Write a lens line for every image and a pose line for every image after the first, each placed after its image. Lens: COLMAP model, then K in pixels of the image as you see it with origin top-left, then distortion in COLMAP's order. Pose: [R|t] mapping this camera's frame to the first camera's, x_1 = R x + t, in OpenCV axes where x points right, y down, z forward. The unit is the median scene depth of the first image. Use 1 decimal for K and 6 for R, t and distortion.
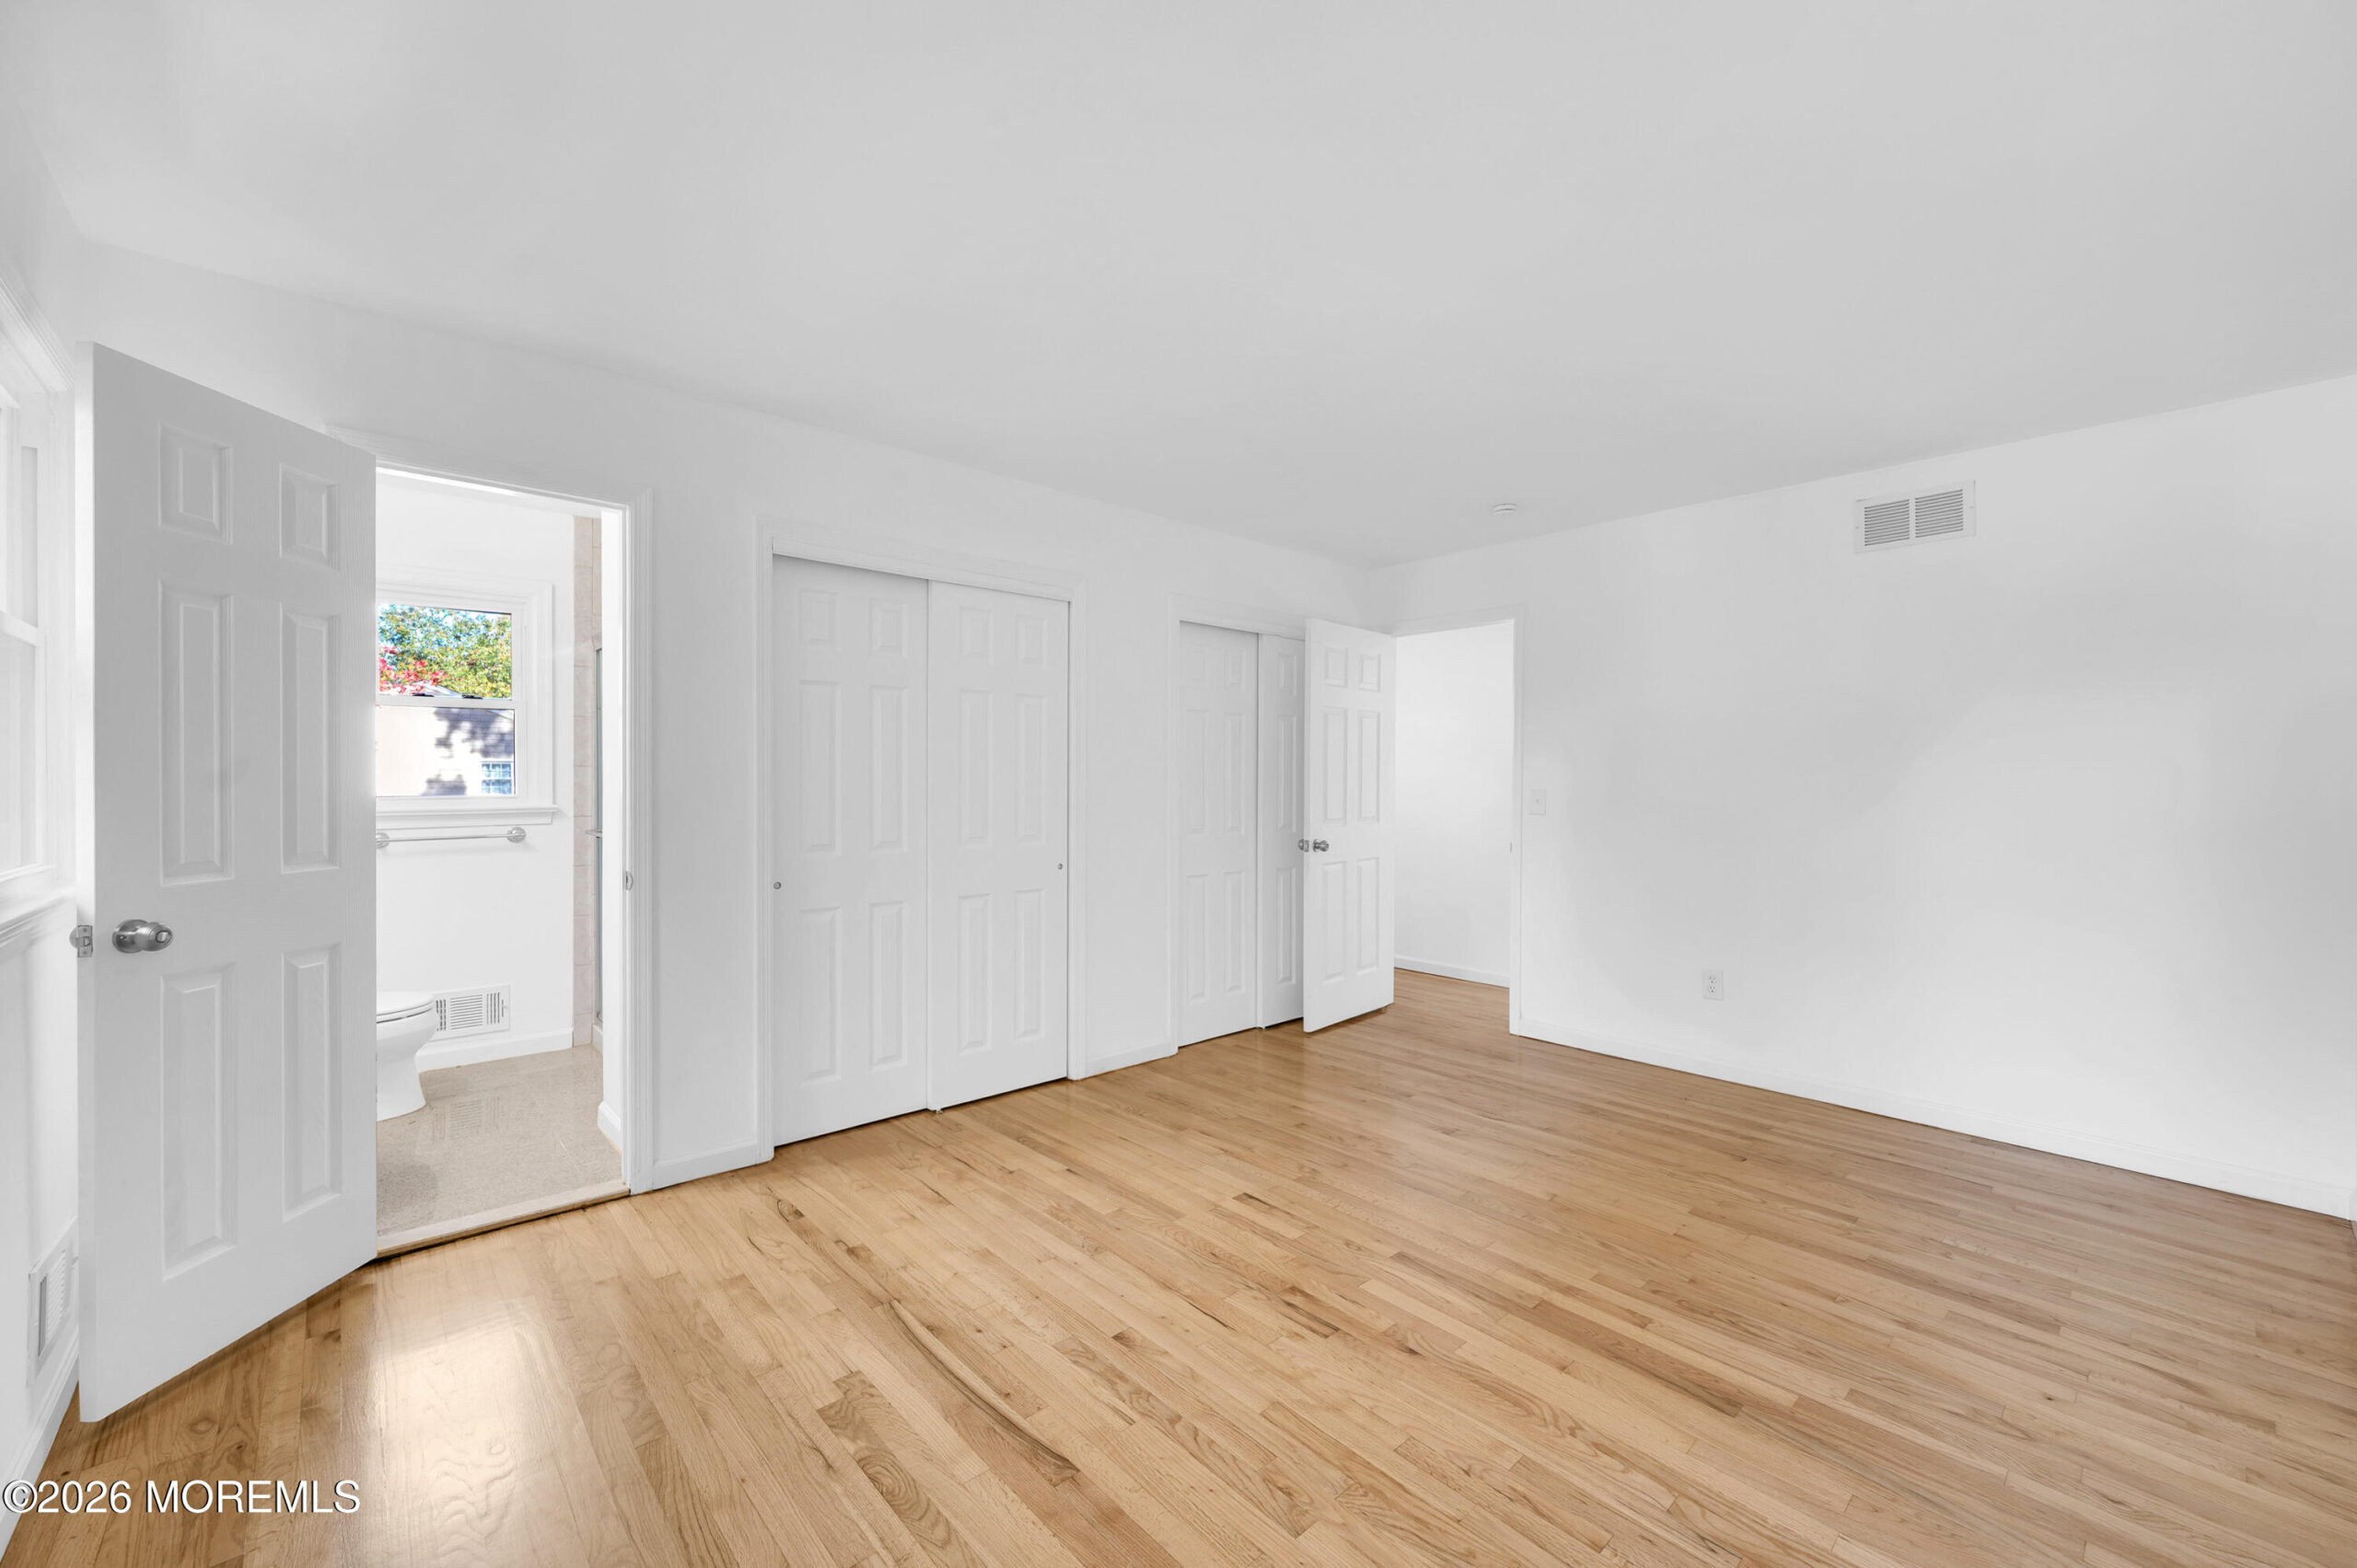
lens RADIAL K [[931.5, 0, 1175.1], [0, 931.5, 788.8], [0, 0, 1]] dist [-0.000454, -0.000077]
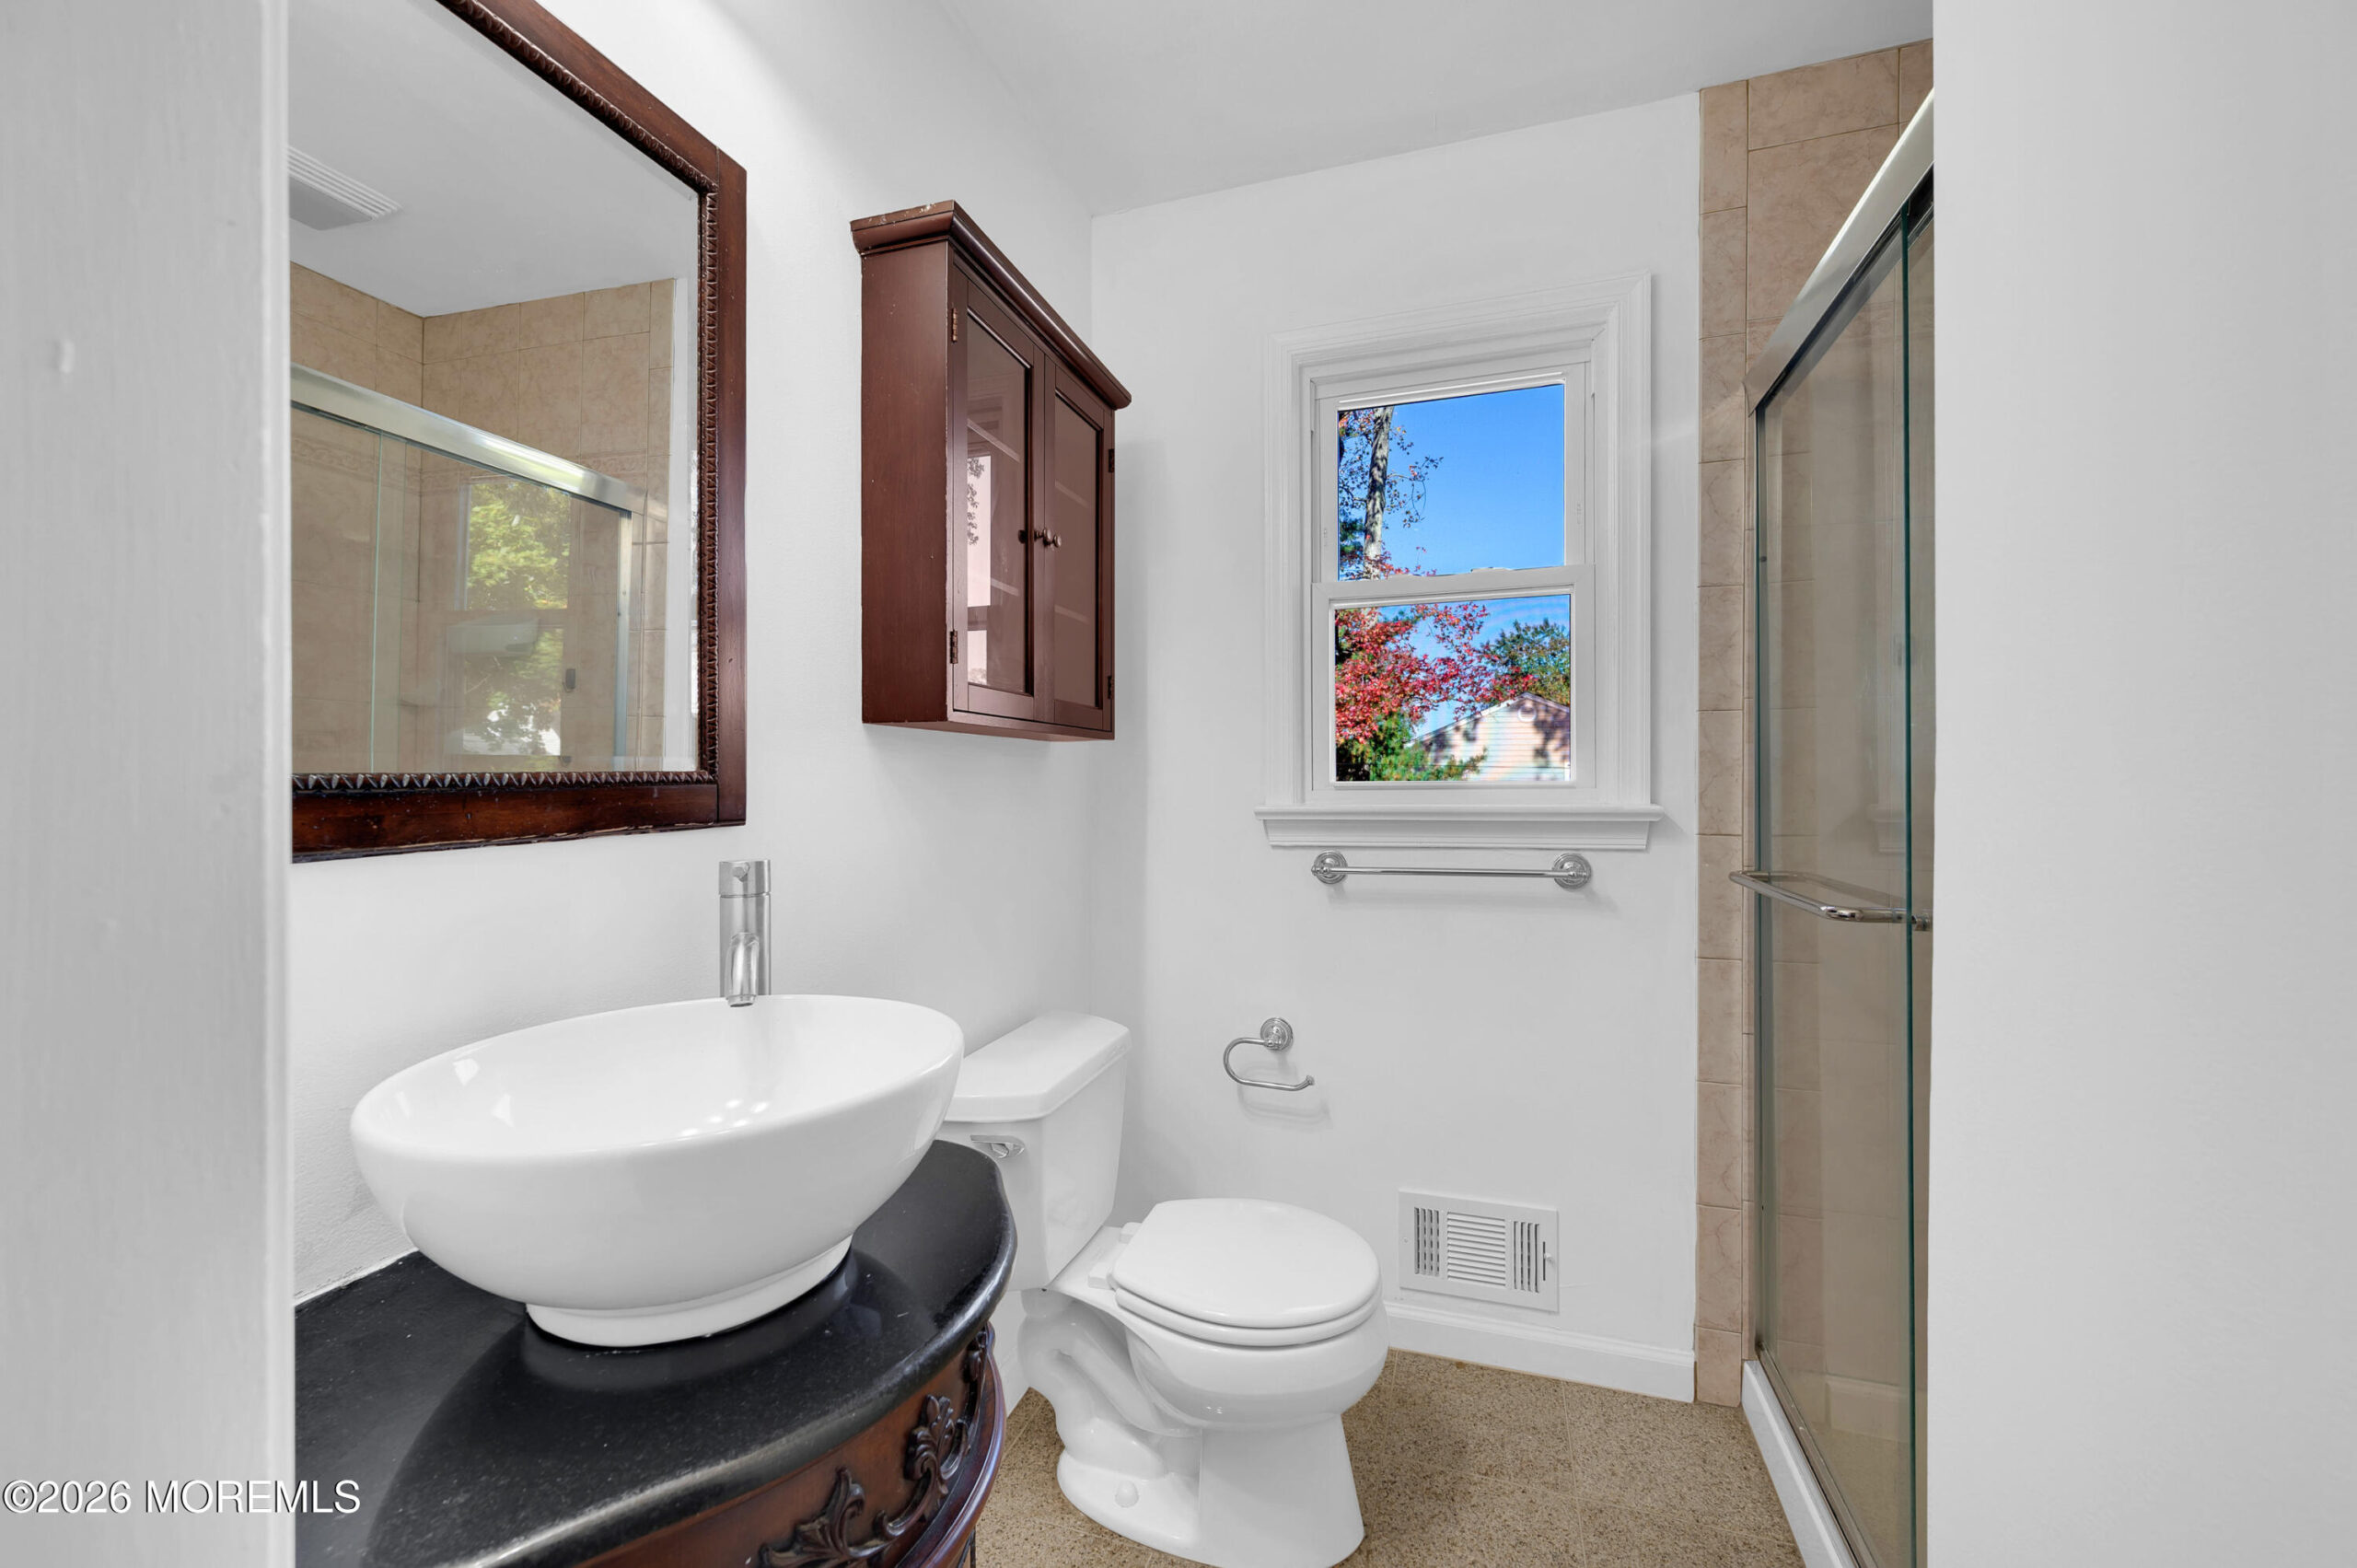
lens RADIAL K [[931.5, 0, 1177.8], [0, 931.5, 795.4], [0, 0, 1]] dist [-0.000454, -0.000077]
pose [[0.499525, -0.001343, -0.866298, -0.420967], [-0.005026, 0.999977, -0.004448, 0.016218], [0.866285, 0.006576, 0.499507, 0.620311]]
